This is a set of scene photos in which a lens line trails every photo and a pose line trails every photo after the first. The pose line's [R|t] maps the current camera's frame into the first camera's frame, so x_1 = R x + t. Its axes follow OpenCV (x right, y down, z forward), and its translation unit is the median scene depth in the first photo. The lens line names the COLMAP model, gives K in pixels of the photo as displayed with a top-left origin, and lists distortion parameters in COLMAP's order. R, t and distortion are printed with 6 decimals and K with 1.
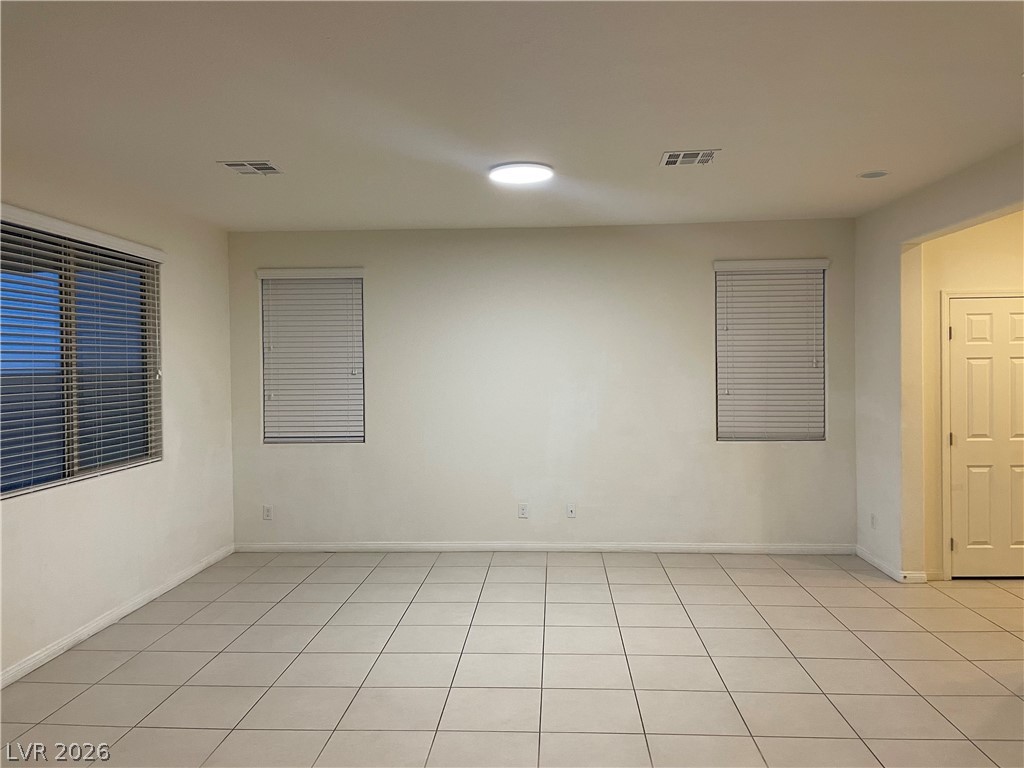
lens RADIAL K [[779.9, 0, 512.0], [0, 779.9, 384.0], [0, 0, 1]] dist [0.087527, -0.103416]
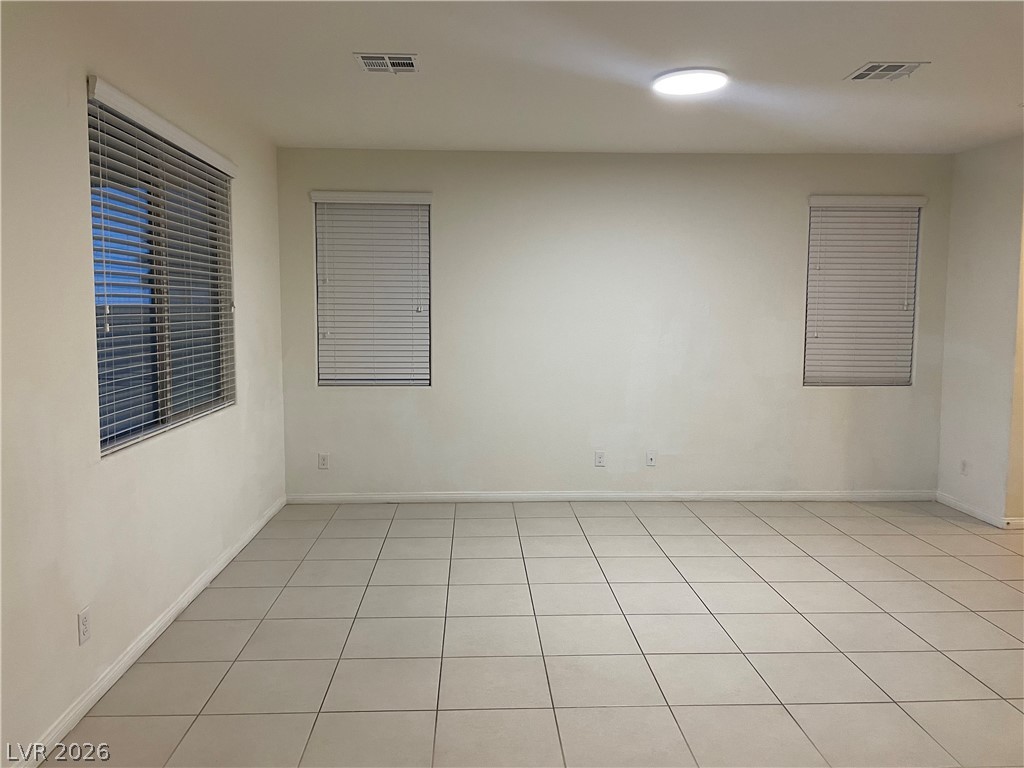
lens RADIAL K [[779.9, 0, 512.0], [0, 779.9, 384.0], [0, 0, 1]] dist [0.087527, -0.103416]
pose [[0.994784, 0.004997, 0.101877, -0.192585], [-0.012239, 0.997431, 0.070582, 0.006569], [-0.101263, -0.071461, 0.992290, 0.079880]]
